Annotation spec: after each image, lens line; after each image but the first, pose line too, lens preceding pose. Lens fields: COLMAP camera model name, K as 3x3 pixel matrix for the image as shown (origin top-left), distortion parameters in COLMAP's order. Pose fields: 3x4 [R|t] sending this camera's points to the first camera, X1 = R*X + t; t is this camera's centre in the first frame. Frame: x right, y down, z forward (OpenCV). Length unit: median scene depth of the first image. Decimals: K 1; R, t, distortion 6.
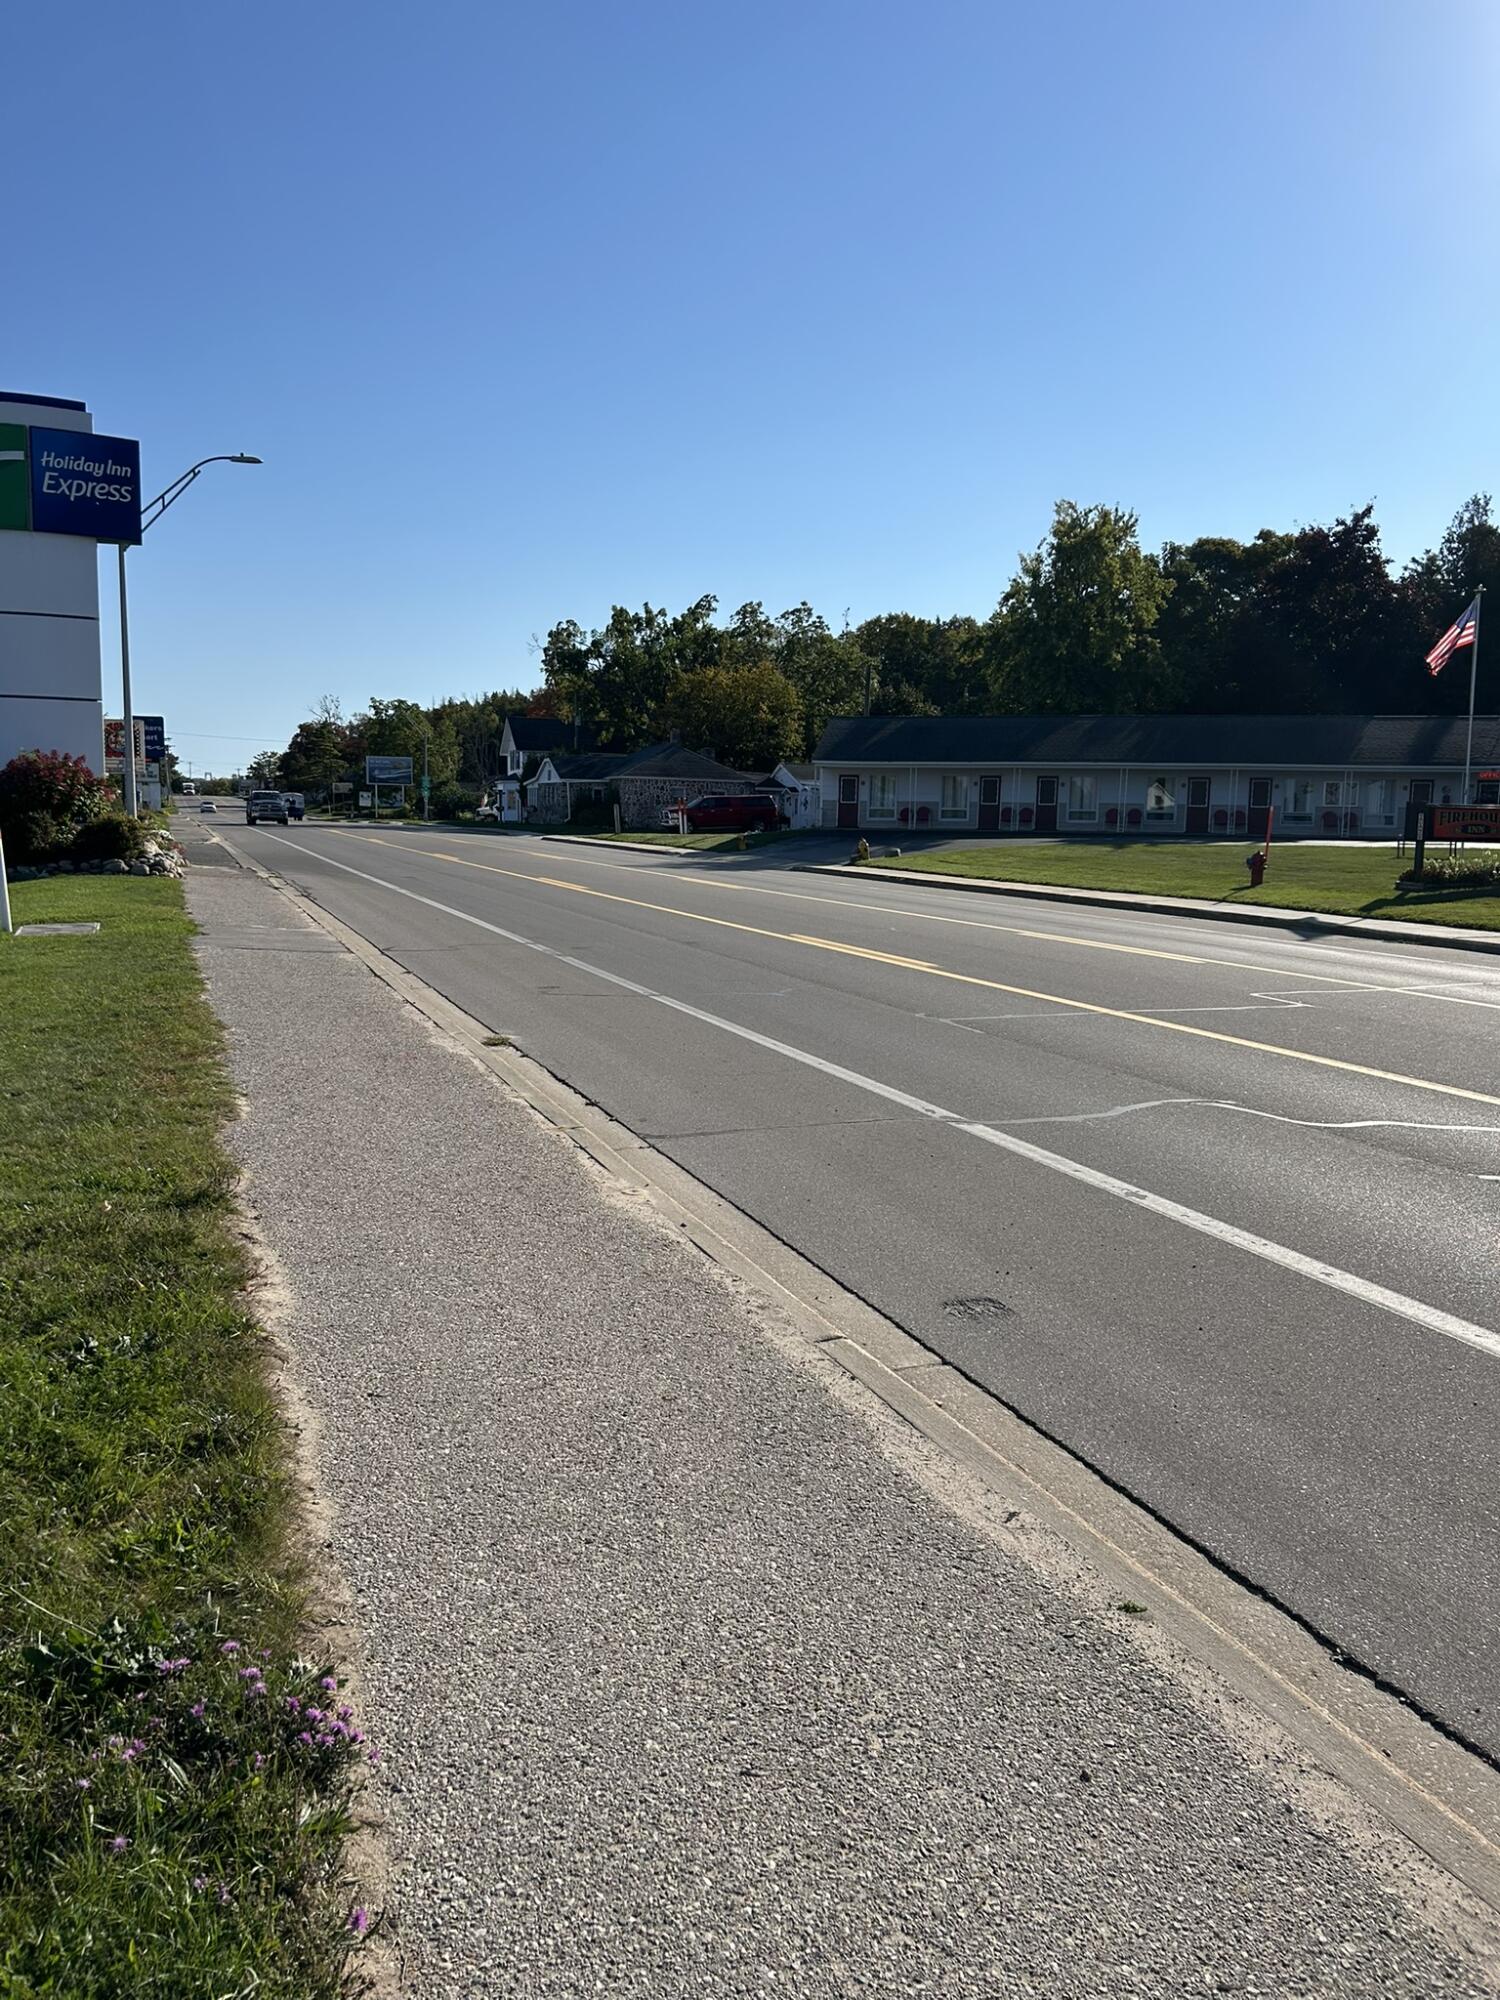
lens RADIAL K [[1490.1, 0, 750.0], [0, 1490.1, 1000.0], [0, 0, 1]] dist [0.086139, -0.084378]
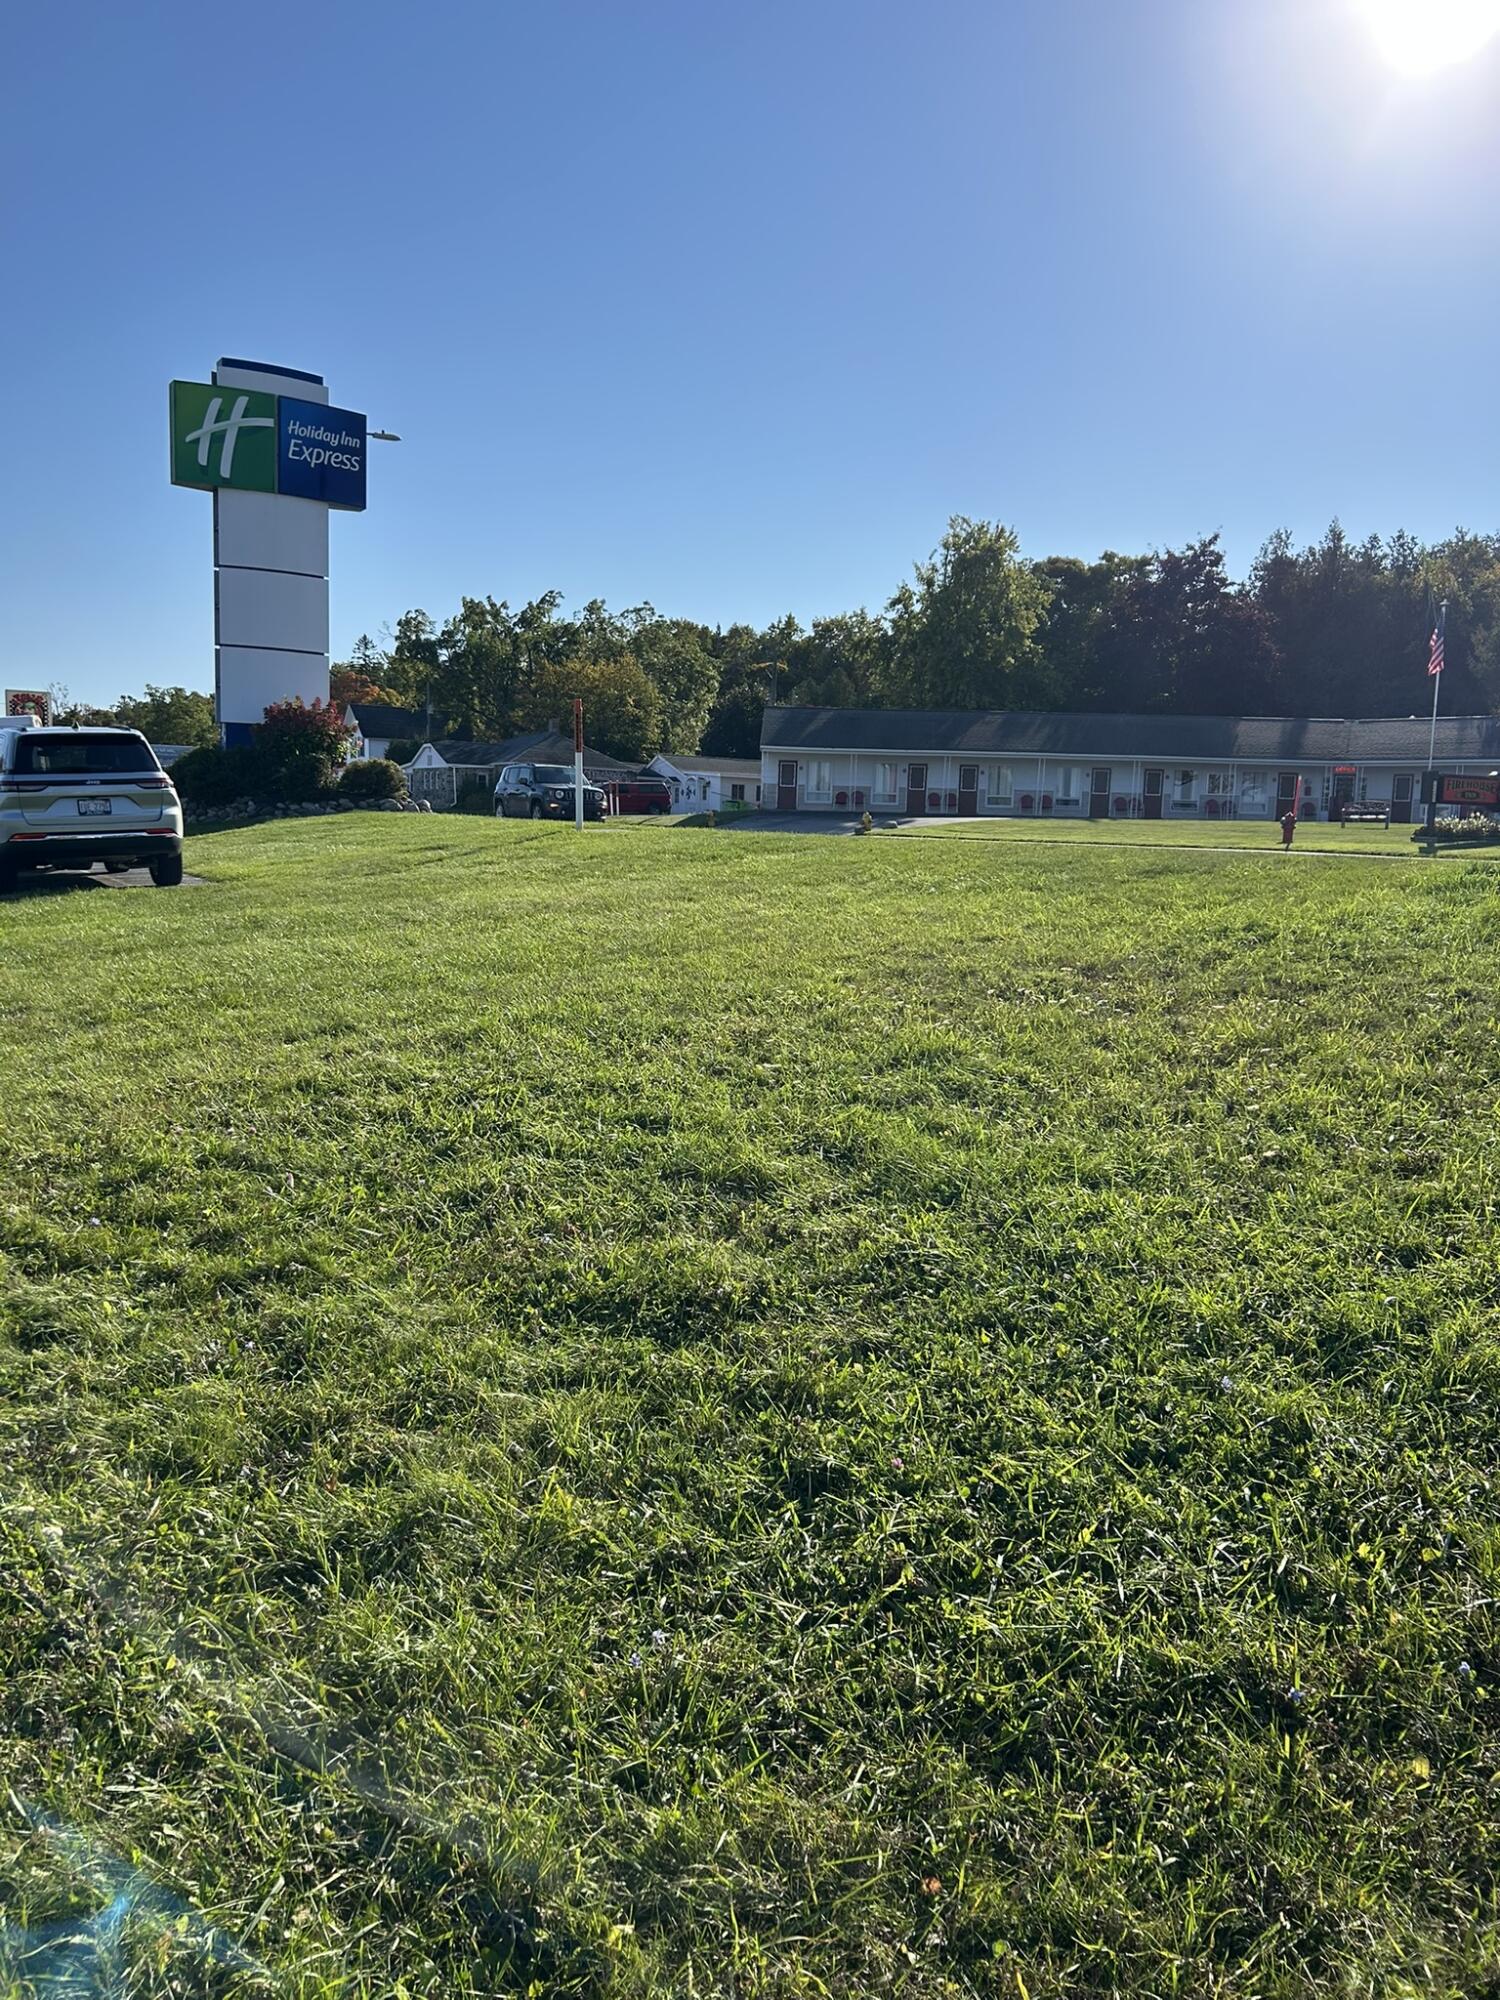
lens RADIAL K [[1490.1, 0, 750.0], [0, 1490.1, 1000.0], [0, 0, 1]] dist [0.086139, -0.084378]
pose [[0.983087, -0.009340, 0.182898, -0.140050], [0.010296, 0.999938, -0.004277, 0.023028], [-0.182847, 0.006087, 0.983123, -0.043897]]
